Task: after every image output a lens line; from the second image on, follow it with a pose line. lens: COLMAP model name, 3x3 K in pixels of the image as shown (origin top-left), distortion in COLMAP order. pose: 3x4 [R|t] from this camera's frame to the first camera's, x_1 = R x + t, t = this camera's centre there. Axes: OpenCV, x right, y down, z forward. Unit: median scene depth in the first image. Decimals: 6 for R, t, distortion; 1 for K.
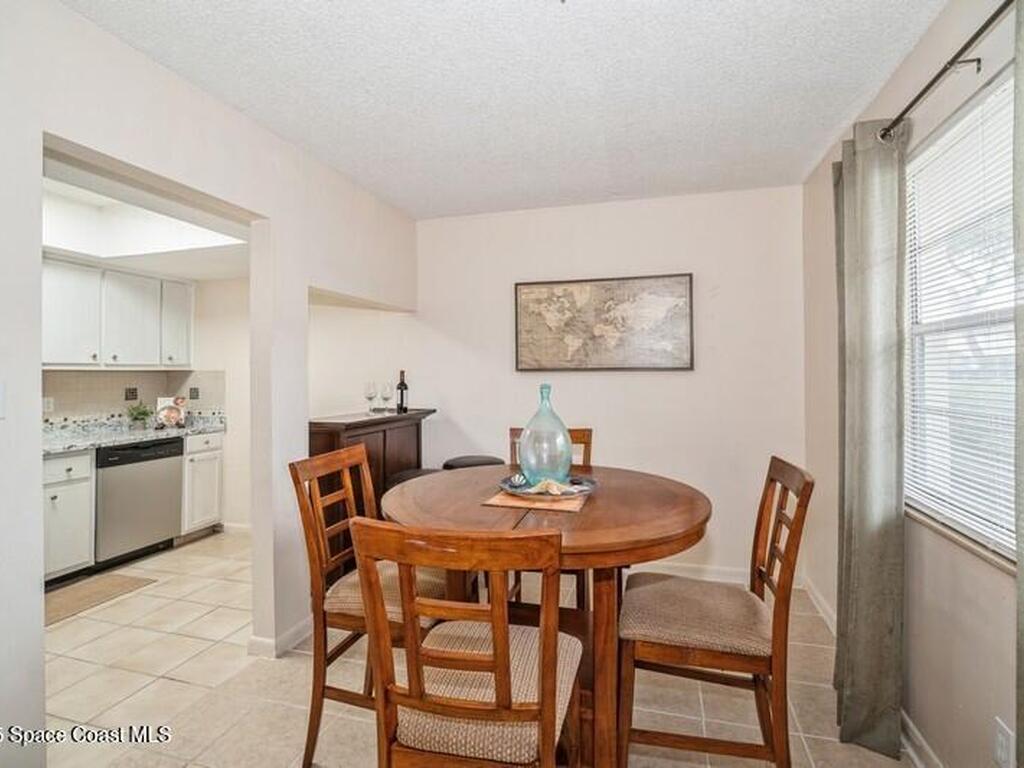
lens RADIAL K [[506.9, 0, 514.3], [0, 506.9, 371.5], [0, 0, 1]] dist [-0.005966, 0.000350]
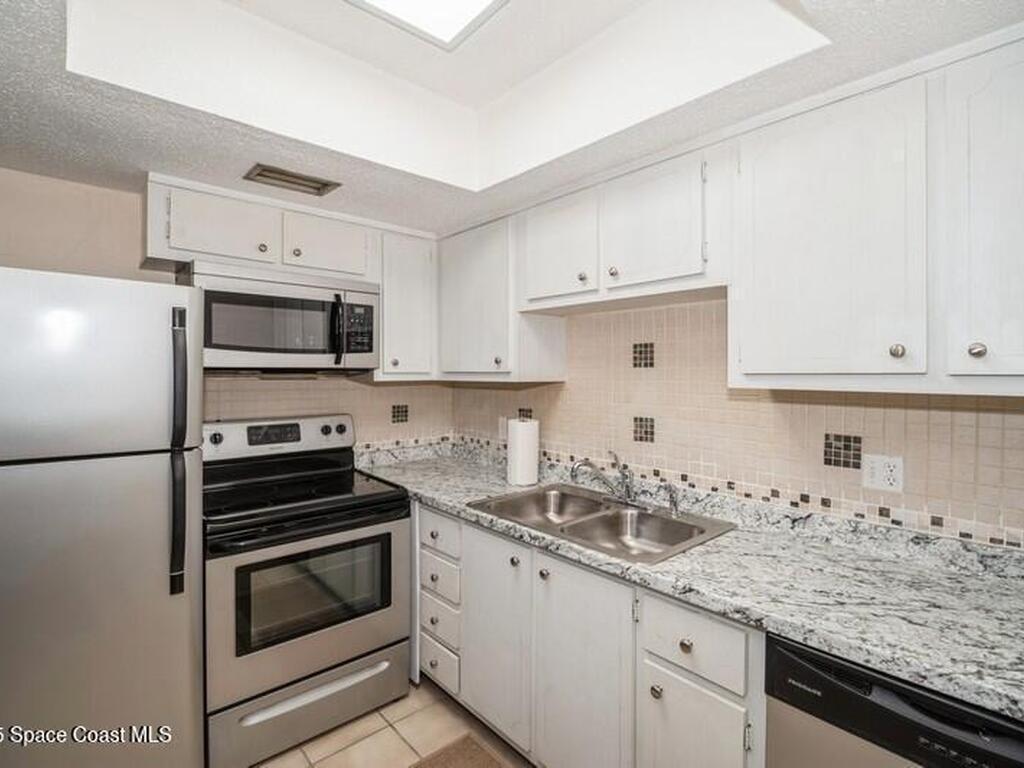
lens RADIAL K [[506.9, 0, 517.6], [0, 506.9, 376.1], [0, 0, 1]] dist [-0.005966, 0.000350]
pose [[-0.535135, 0.013816, -0.844654, -0.428404], [0.007171, 0.999905, 0.011812, -0.020445], [0.844736, 0.000264, -0.535183, 0.985124]]
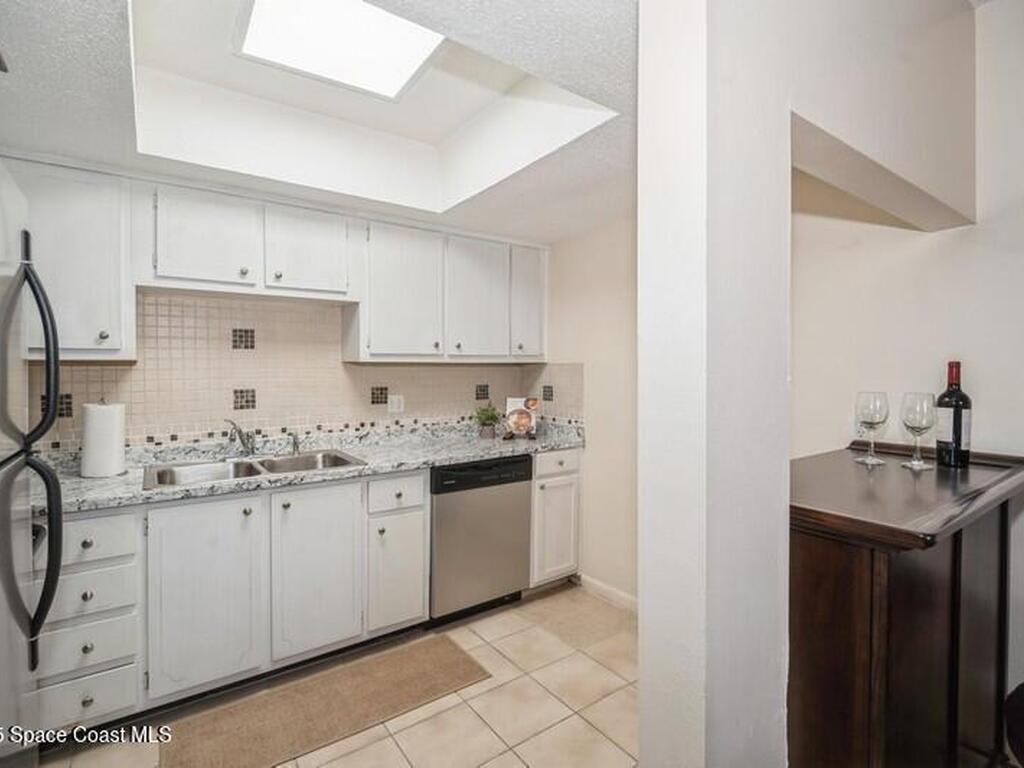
lens RADIAL K [[506.9, 0, 507.0], [0, 506.9, 374.2], [0, 0, 1]] dist [-0.005966, 0.000350]
pose [[0.780468, 0.011807, -0.625085, -0.257020], [0.000874, 0.999800, 0.019976, -0.000215], [0.625195, -0.016137, 0.780301, 0.460710]]
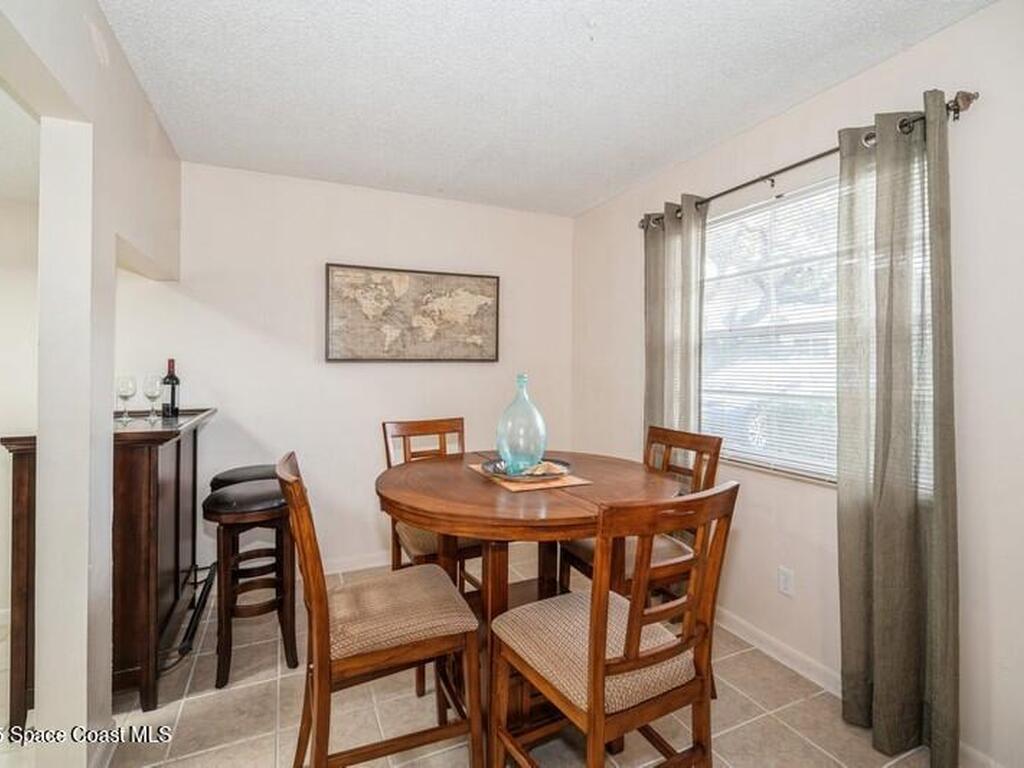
lens RADIAL K [[506.9, 0, 511.9], [0, 506.9, 374.3], [0, 0, 1]] dist [-0.005966, 0.000350]
pose [[0.760092, -0.008156, 0.649764, -0.335401], [-0.007281, 0.999752, 0.021067, 0.001238], [-0.649774, -0.020744, 0.759844, 0.102153]]
